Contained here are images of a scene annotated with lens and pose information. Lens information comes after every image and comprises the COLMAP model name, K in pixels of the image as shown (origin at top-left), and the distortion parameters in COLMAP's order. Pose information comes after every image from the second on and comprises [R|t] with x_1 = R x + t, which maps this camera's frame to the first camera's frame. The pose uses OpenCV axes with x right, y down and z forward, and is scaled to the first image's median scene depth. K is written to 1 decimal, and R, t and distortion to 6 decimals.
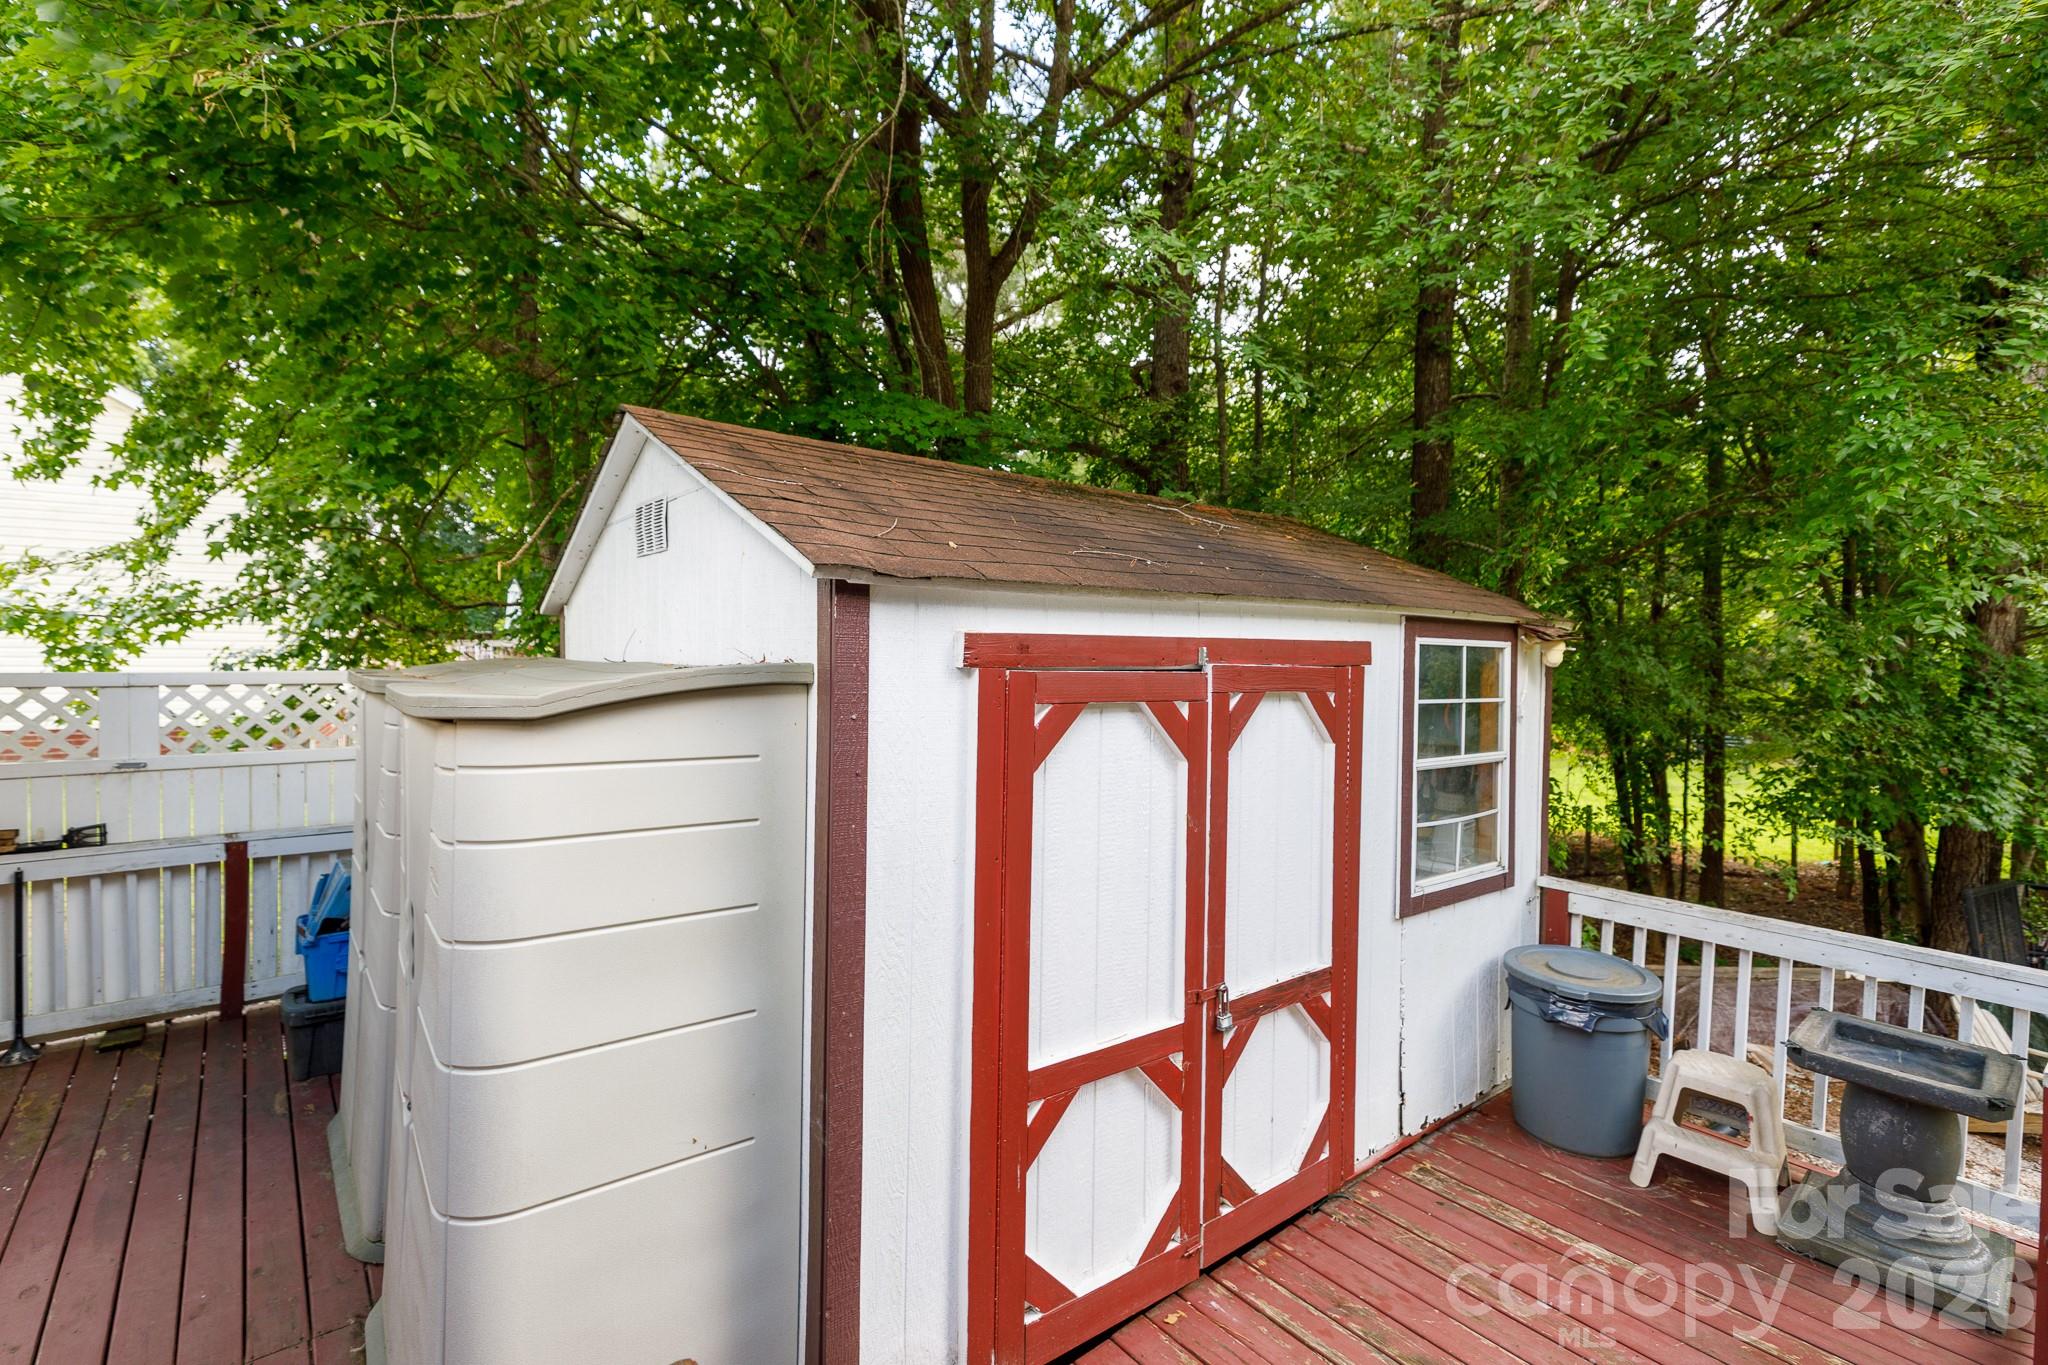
lens RADIAL K [[942.5, 0, 1024.0], [0, 942.5, 682.5], [0, 0, 1]] dist [0.002140, 0.000790]
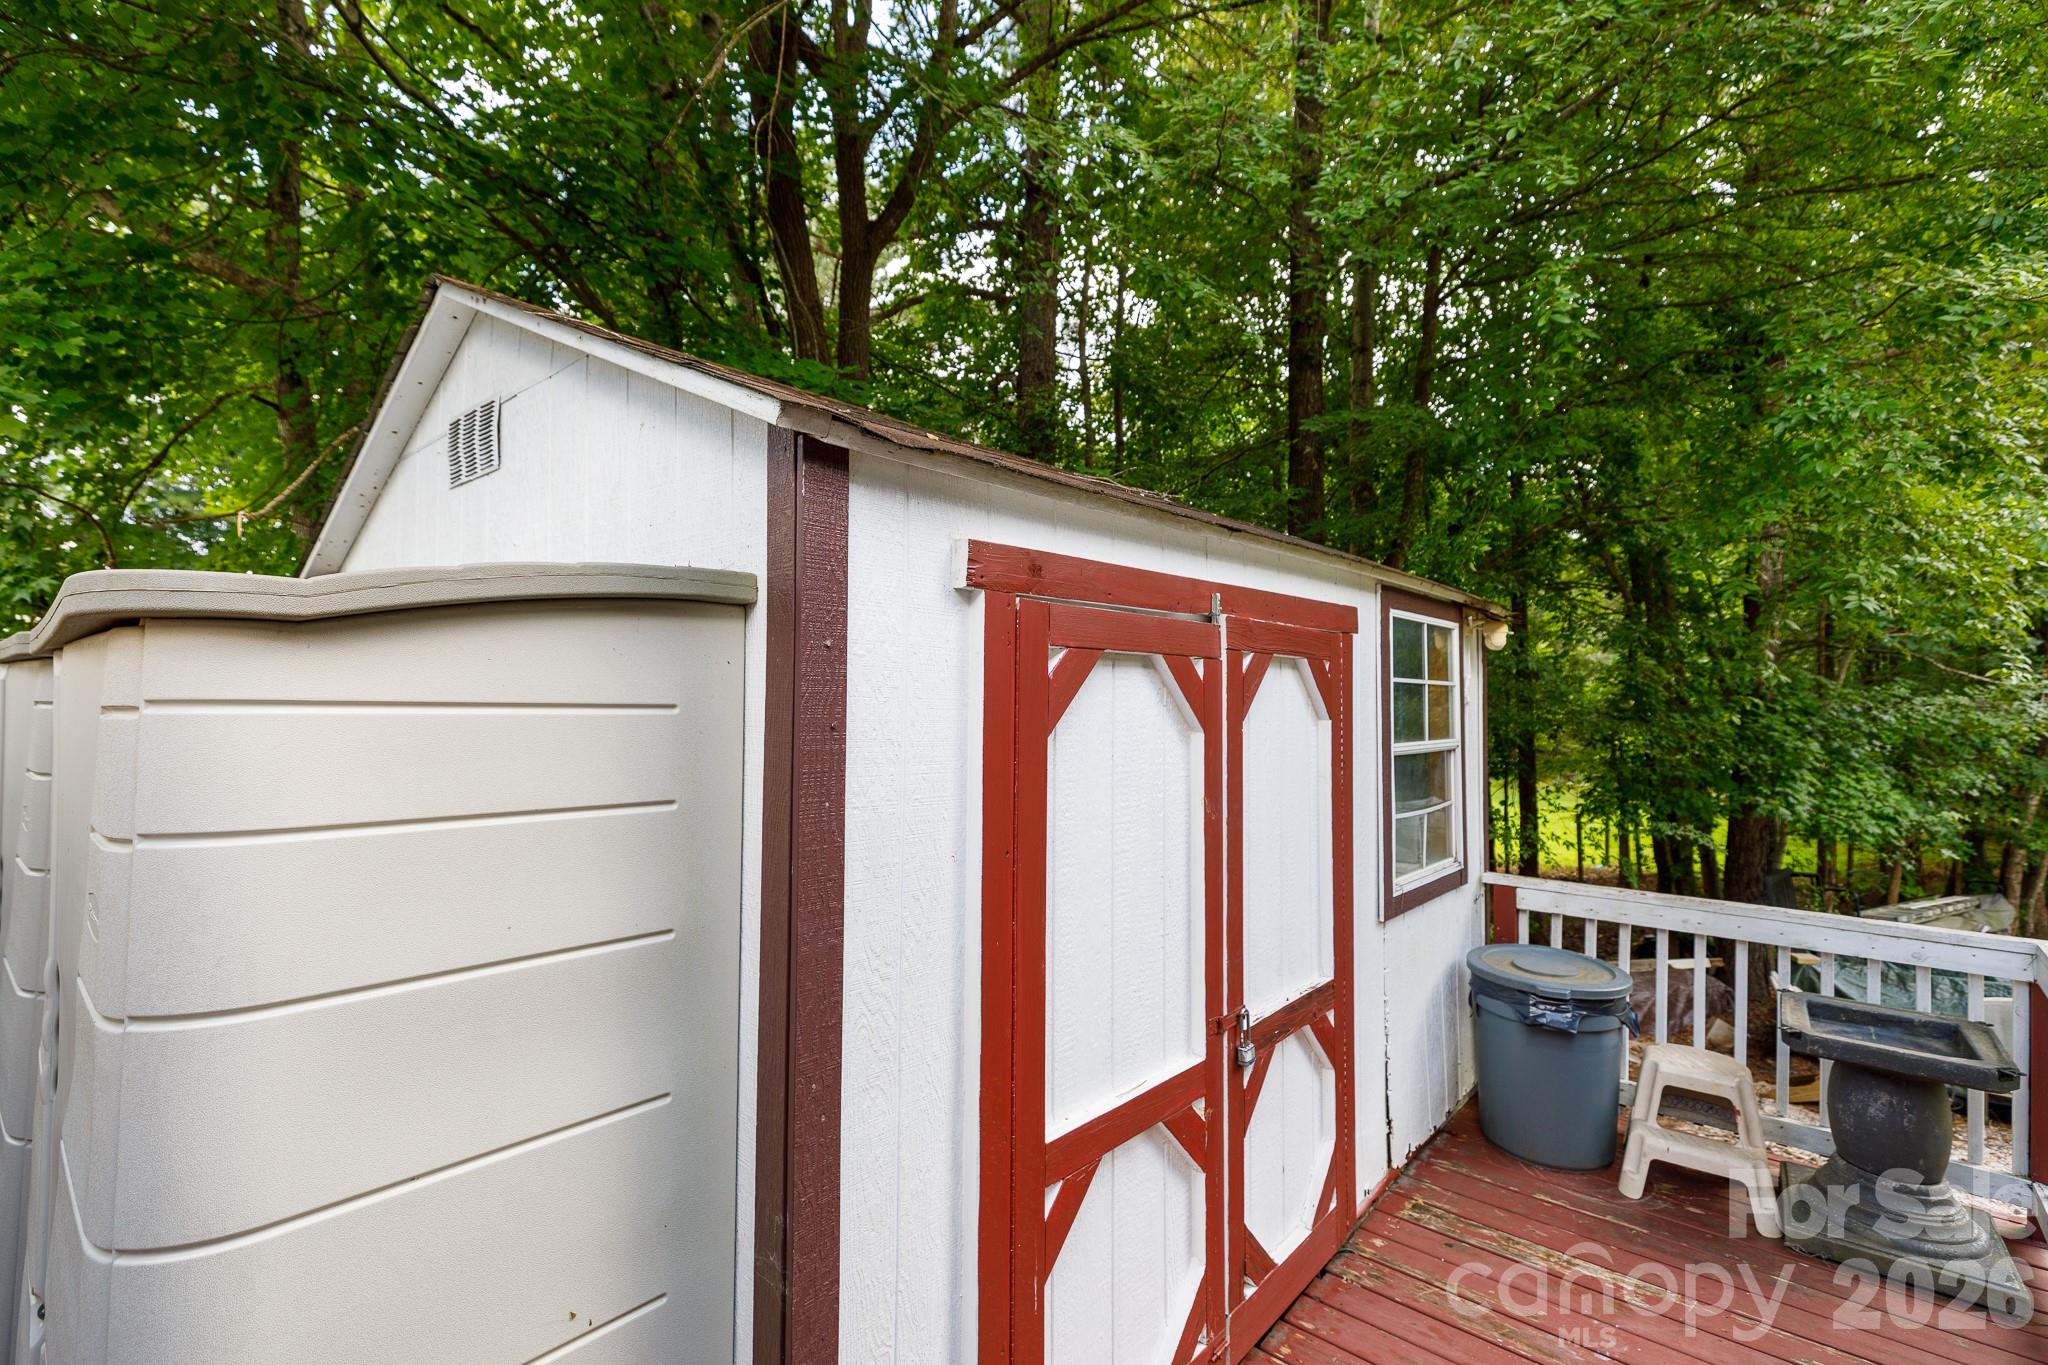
lens RADIAL K [[926.8, 0, 1024.0], [0, 926.8, 682.5], [0, 0, 1]] dist [0.002322, -0.000755]
pose [[0.980840, -0.004501, 0.194764, -0.119081], [0.013820, 0.998822, -0.046516, 0.067923], [-0.194325, 0.048316, 0.979747, 0.218249]]
